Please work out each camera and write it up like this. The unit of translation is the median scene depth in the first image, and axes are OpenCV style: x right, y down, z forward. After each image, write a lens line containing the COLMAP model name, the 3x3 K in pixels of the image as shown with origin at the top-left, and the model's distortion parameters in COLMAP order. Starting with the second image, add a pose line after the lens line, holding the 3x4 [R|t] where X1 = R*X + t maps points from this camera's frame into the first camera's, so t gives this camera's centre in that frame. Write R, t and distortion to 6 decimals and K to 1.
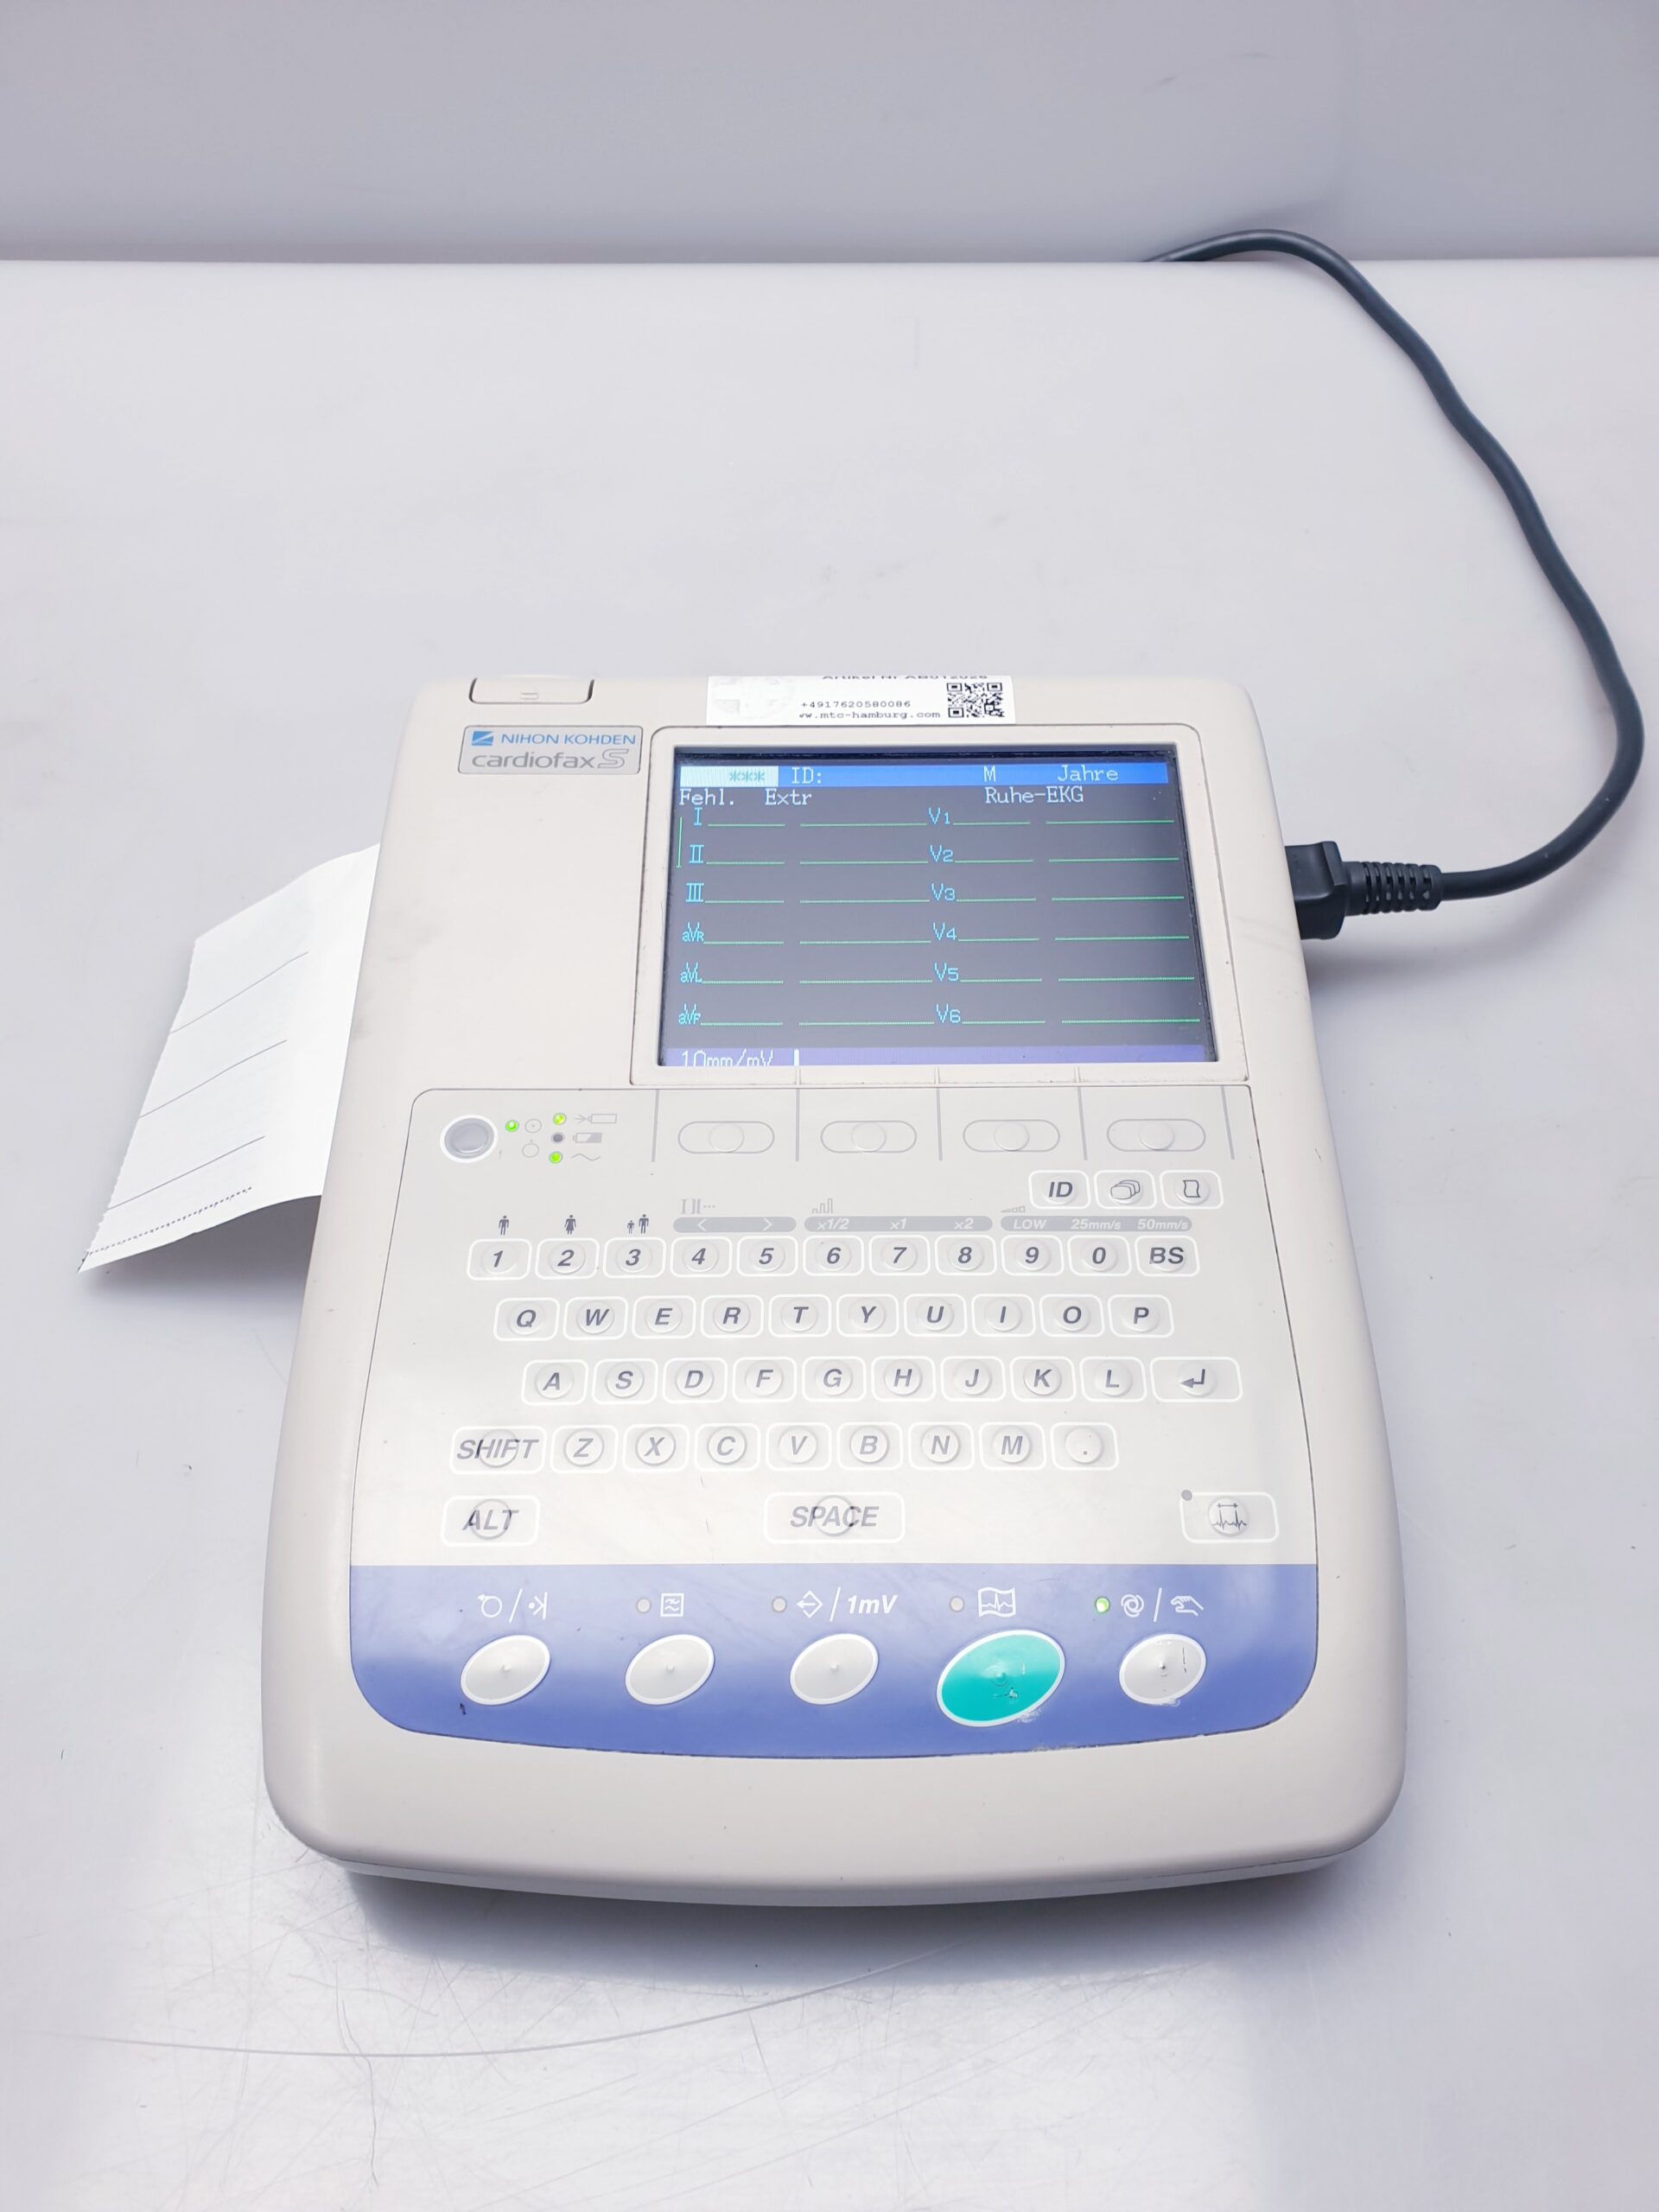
lens RADIAL K [[1799.0, 0, 833.9], [0, 1799.0, 1107.1], [0, 0, 1]] dist [0.022284, -0.075518]
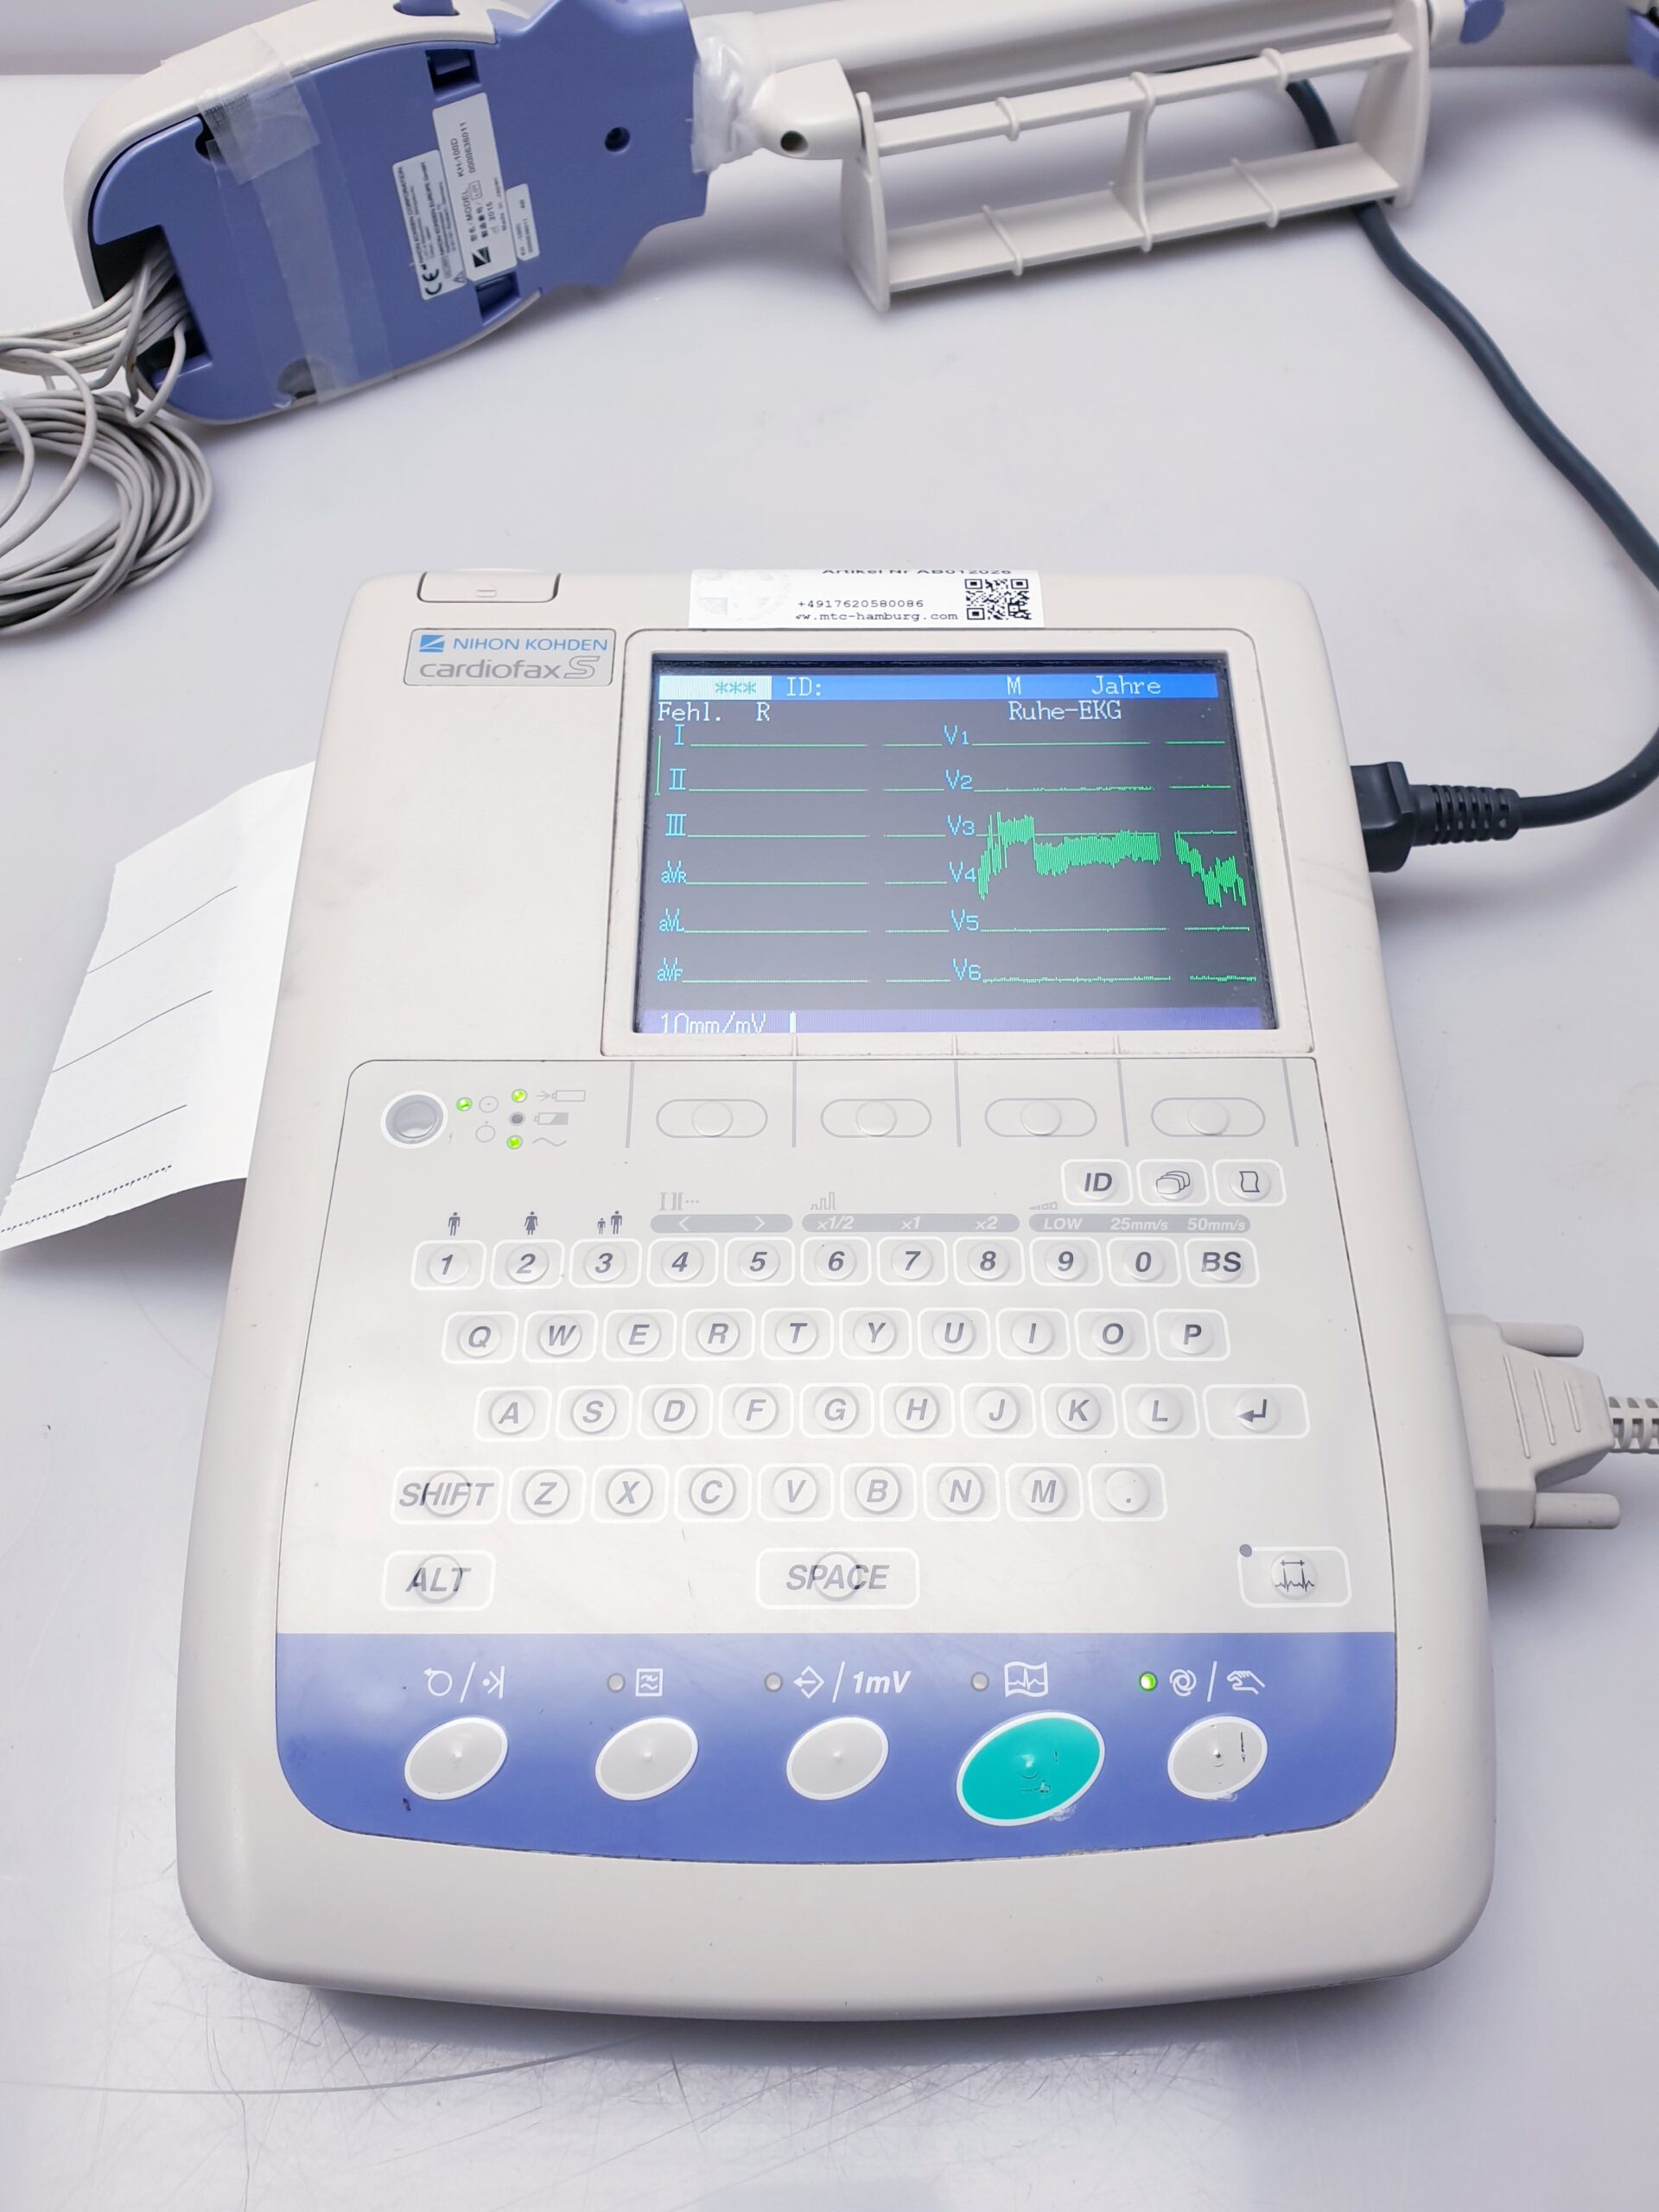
lens RADIAL K [[1799.0, 0, 830.7], [0, 1799.0, 1095.8], [0, 0, 1]] dist [0.022284, -0.075518]
pose [[0.999984, 0.002869, 0.004774, -0.006921], [-0.003175, 0.997853, 0.065409, -0.051993], [-0.004576, -0.065424, 0.997847, 0.138325]]
